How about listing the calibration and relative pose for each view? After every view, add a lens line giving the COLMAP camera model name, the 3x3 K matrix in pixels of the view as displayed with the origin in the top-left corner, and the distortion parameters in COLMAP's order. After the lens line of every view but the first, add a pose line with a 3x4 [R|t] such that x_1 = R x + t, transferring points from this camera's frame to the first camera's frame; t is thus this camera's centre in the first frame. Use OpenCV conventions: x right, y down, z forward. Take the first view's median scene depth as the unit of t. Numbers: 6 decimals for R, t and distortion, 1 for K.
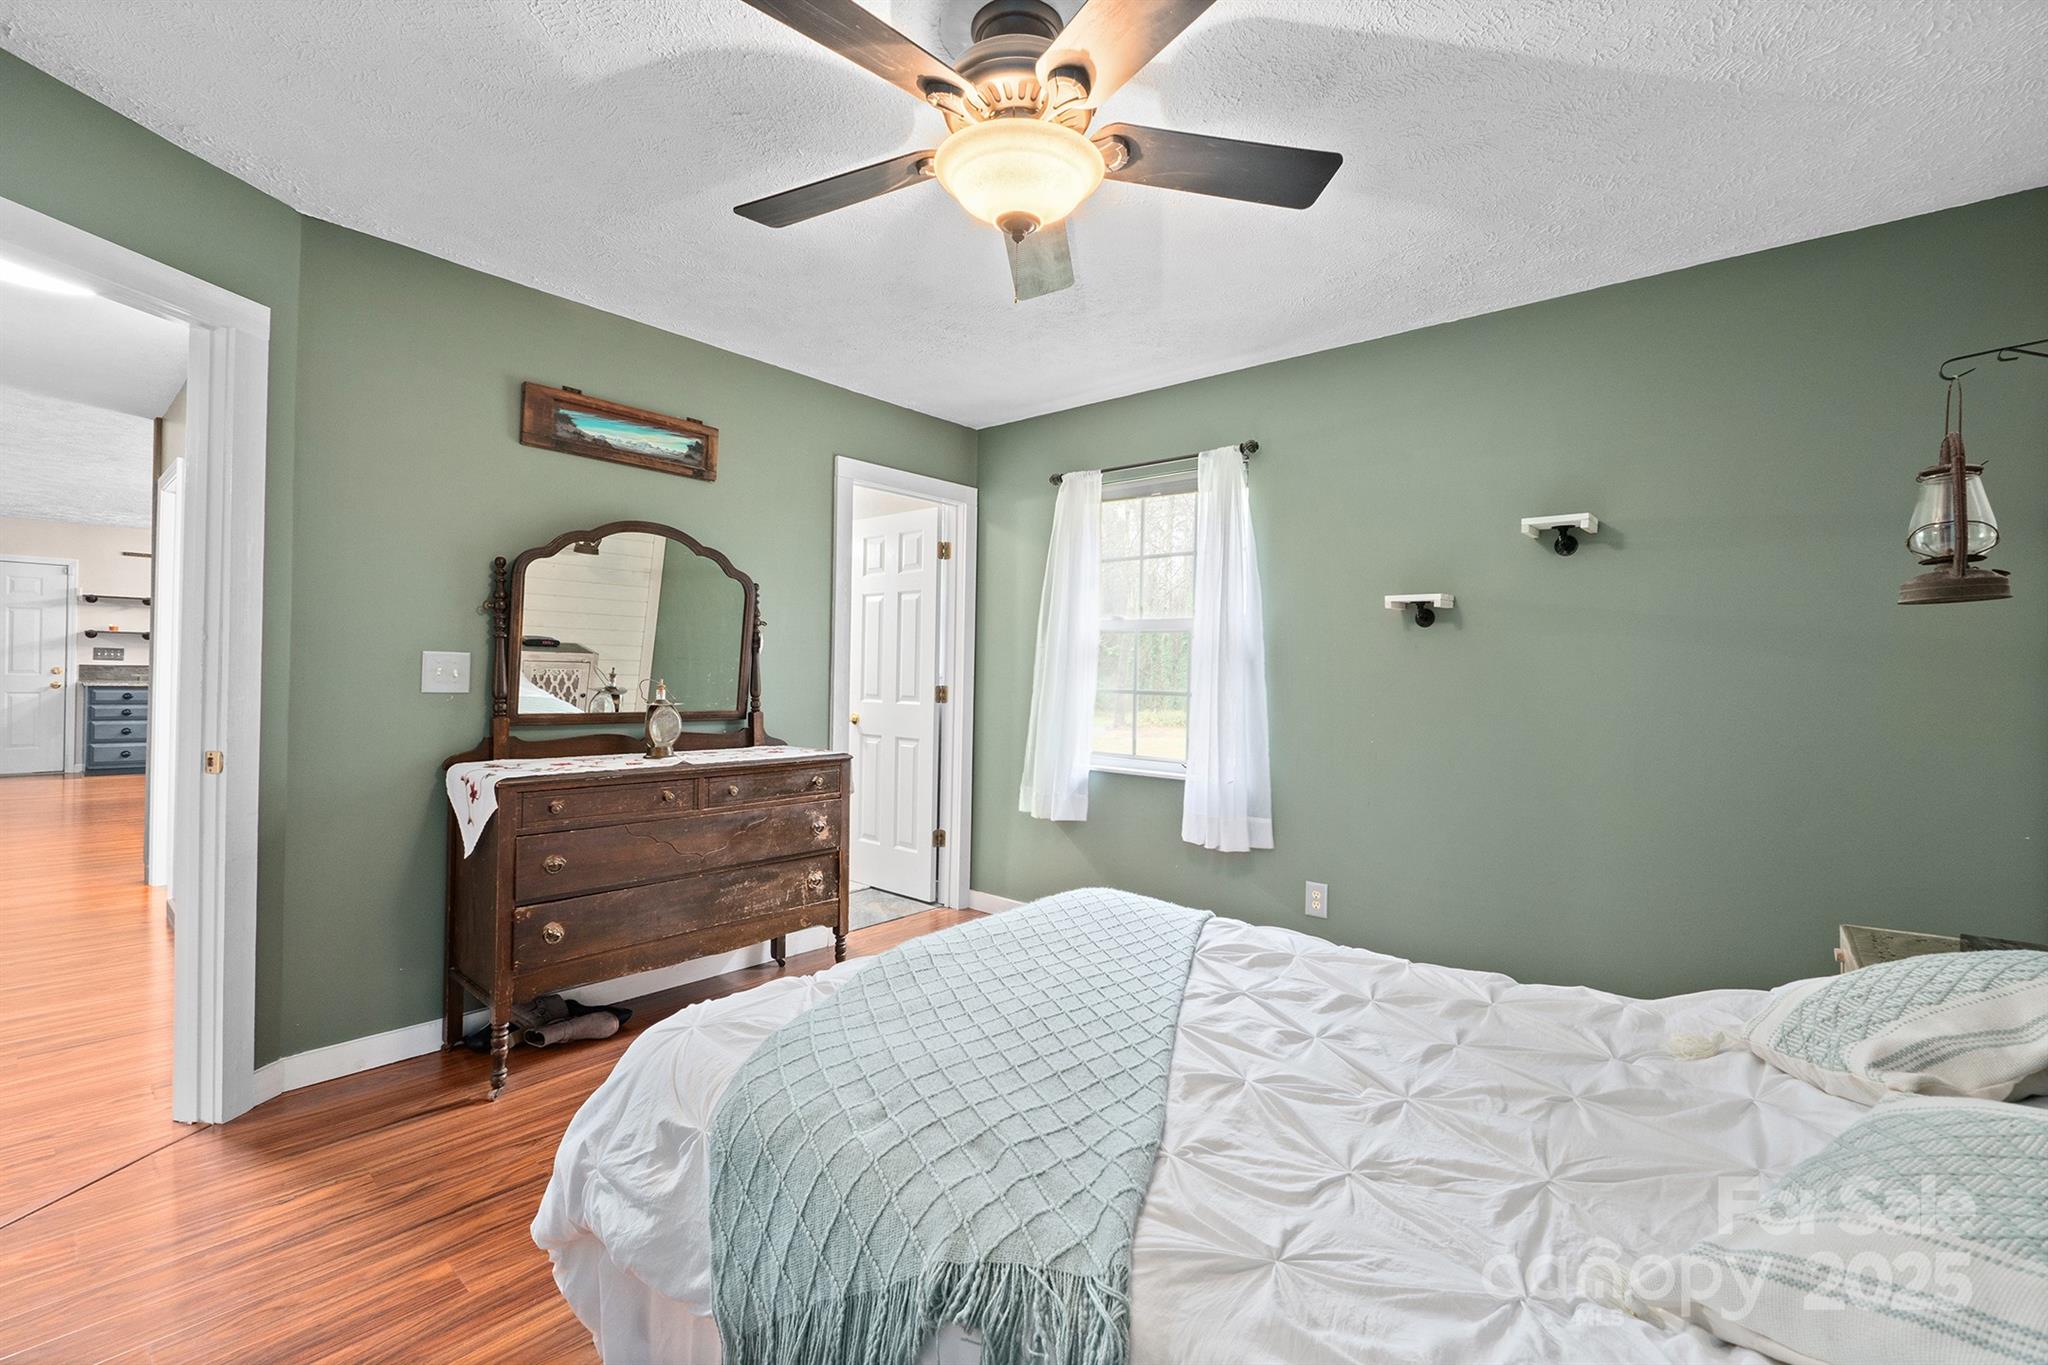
lens RADIAL K [[866.7, 0, 1020.4], [0, 866.7, 678.7], [0, 0, 1]] dist [-0.010636, 0.001939]
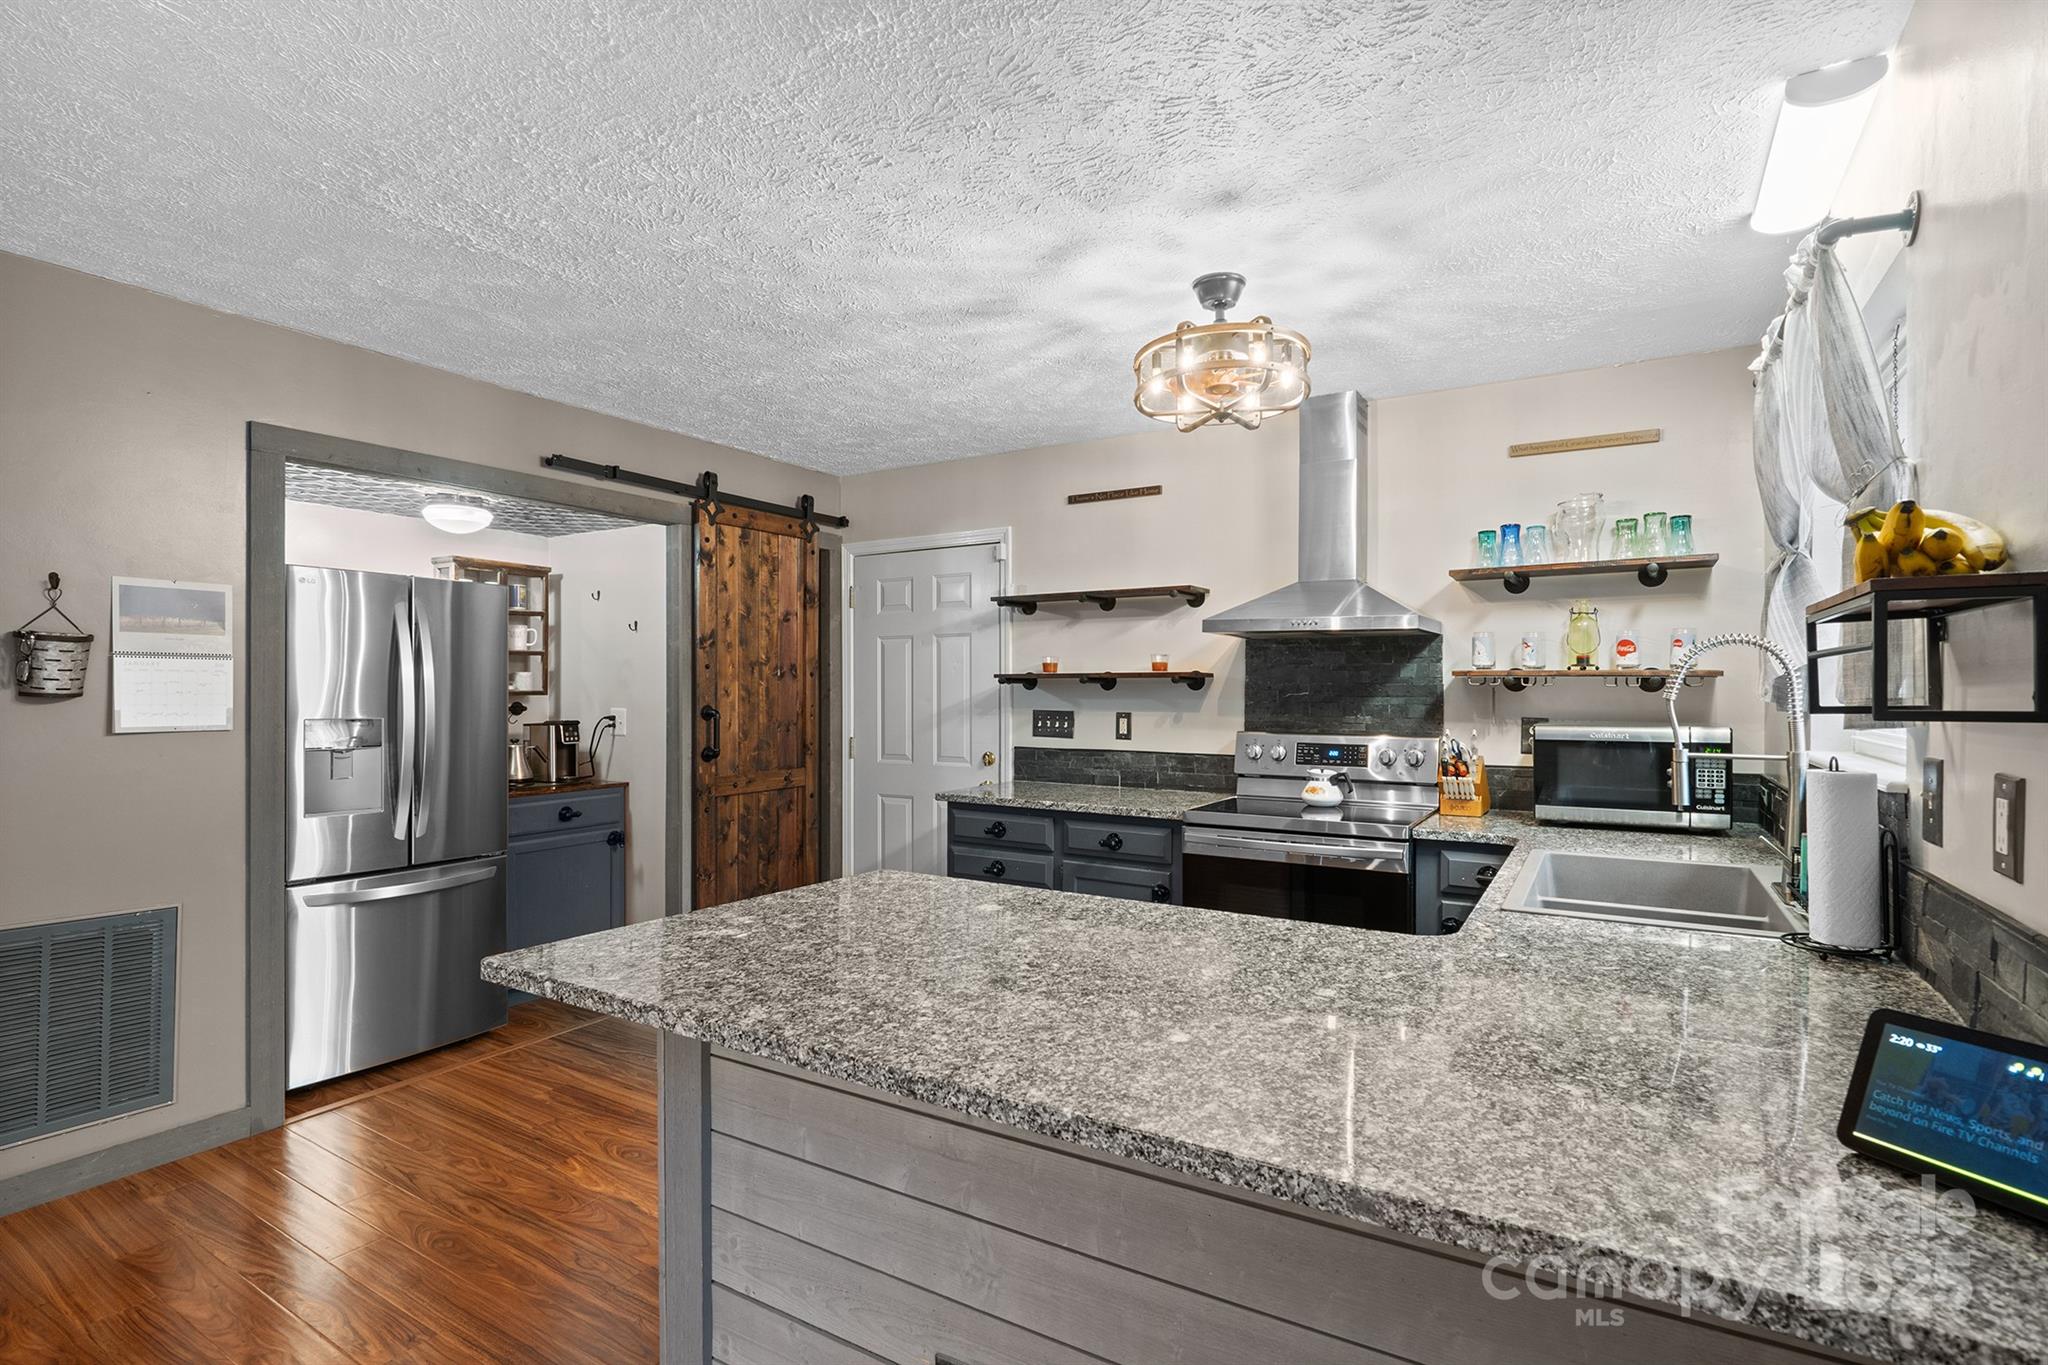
lens RADIAL K [[983.0, 0, 1014.5], [0, 983.0, 691.2], [0, 0, 1]] dist [0.001237, -0.001118]
pose [[0.162893, -0.022208, -0.986394, -0.562937], [-0.006338, 0.999702, -0.023555, -0.034521], [0.986623, 0.010088, 0.162704, 0.918899]]
